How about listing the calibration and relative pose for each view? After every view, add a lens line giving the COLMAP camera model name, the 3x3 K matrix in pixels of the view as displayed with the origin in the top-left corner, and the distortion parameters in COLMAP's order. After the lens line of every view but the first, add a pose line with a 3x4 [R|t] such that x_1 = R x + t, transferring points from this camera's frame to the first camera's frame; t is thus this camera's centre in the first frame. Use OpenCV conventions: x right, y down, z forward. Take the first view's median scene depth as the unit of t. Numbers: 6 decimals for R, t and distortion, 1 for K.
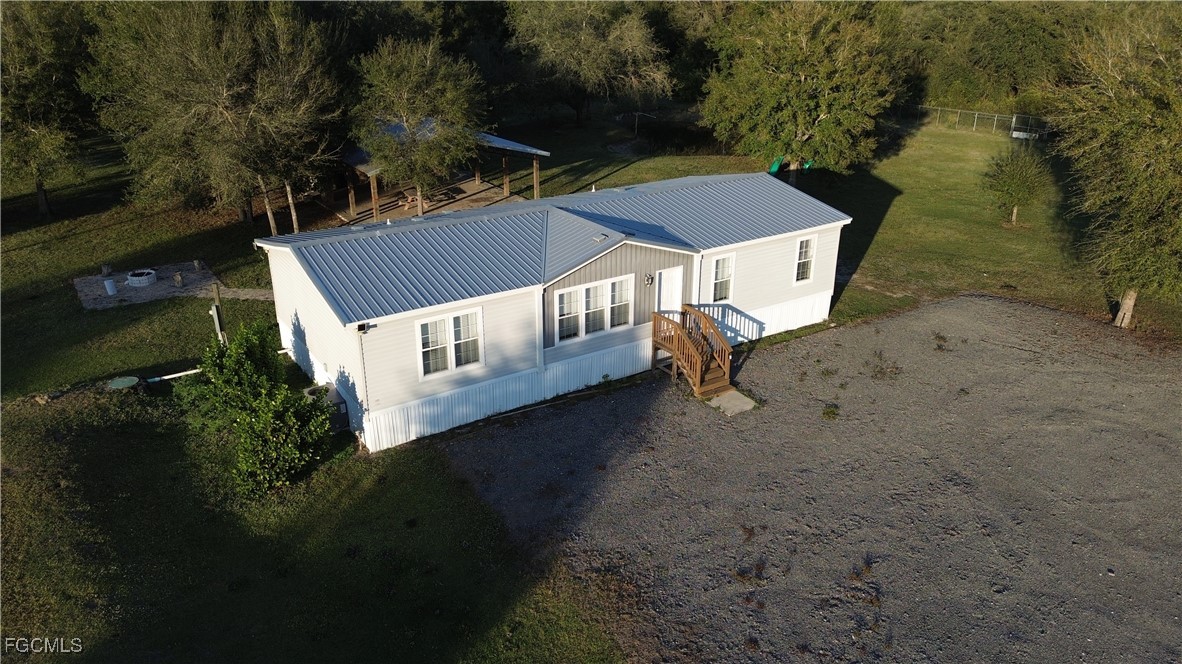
lens RADIAL K [[836.8, 0, 591.0], [0, 836.8, 332.0], [0, 0, 1]] dist [0.068450, -0.067529]
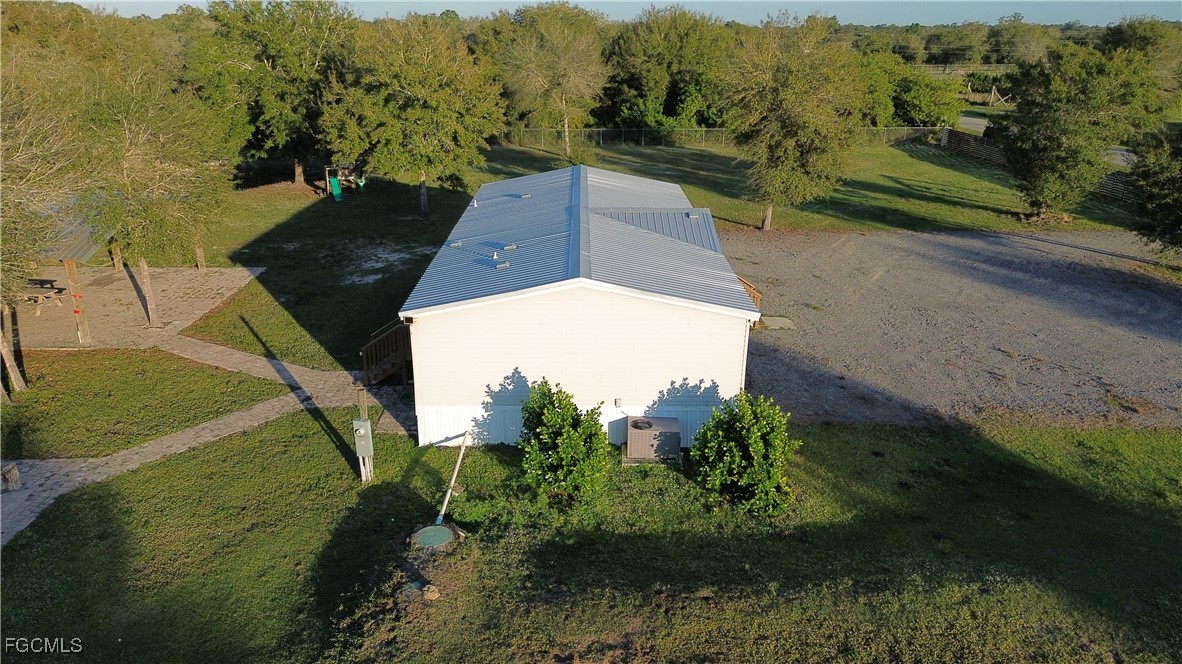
lens RADIAL K [[836.8, 0, 591.0], [0, 836.8, 332.0], [0, 0, 1]] dist [0.068450, -0.067529]
pose [[0.544239, -0.281321, 0.790356, -0.707912], [0.314236, 0.941874, 0.118870, -0.101141], [-0.777856, 0.183664, 0.601006, 0.328678]]
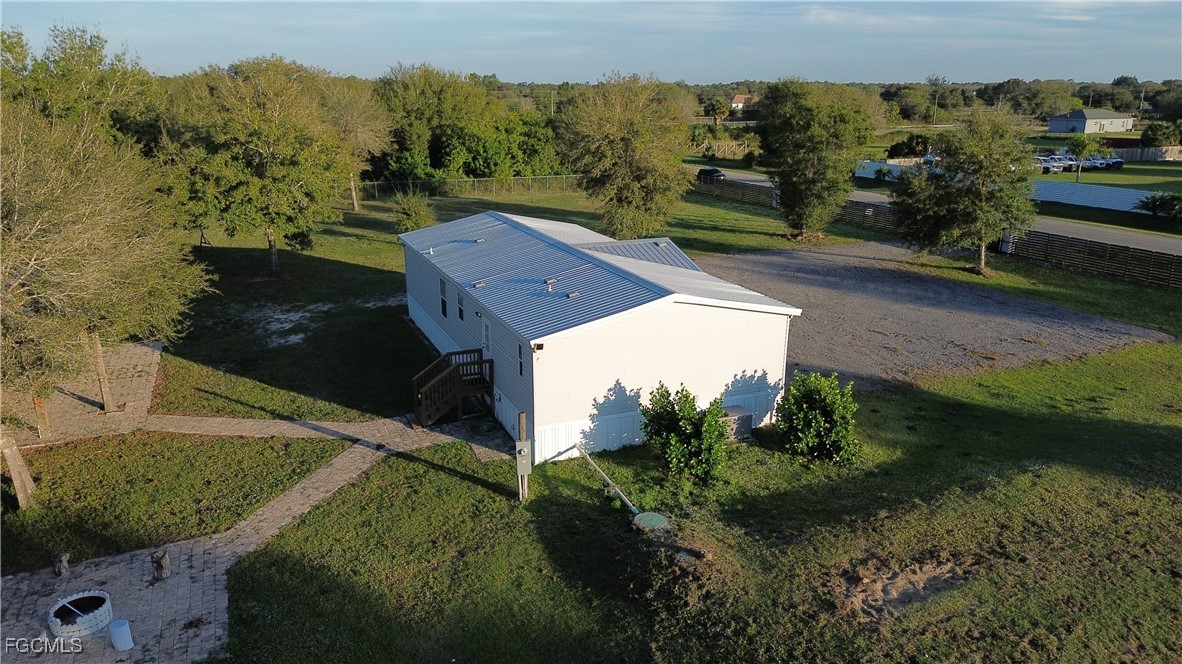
lens RADIAL K [[836.8, 0, 591.0], [0, 836.8, 332.0], [0, 0, 1]] dist [0.068450, -0.067529]
pose [[0.177294, -0.274452, 0.945115, -0.913036], [0.369954, 0.908481, 0.194414, -0.200937], [-0.911976, 0.315180, 0.262603, 0.569712]]
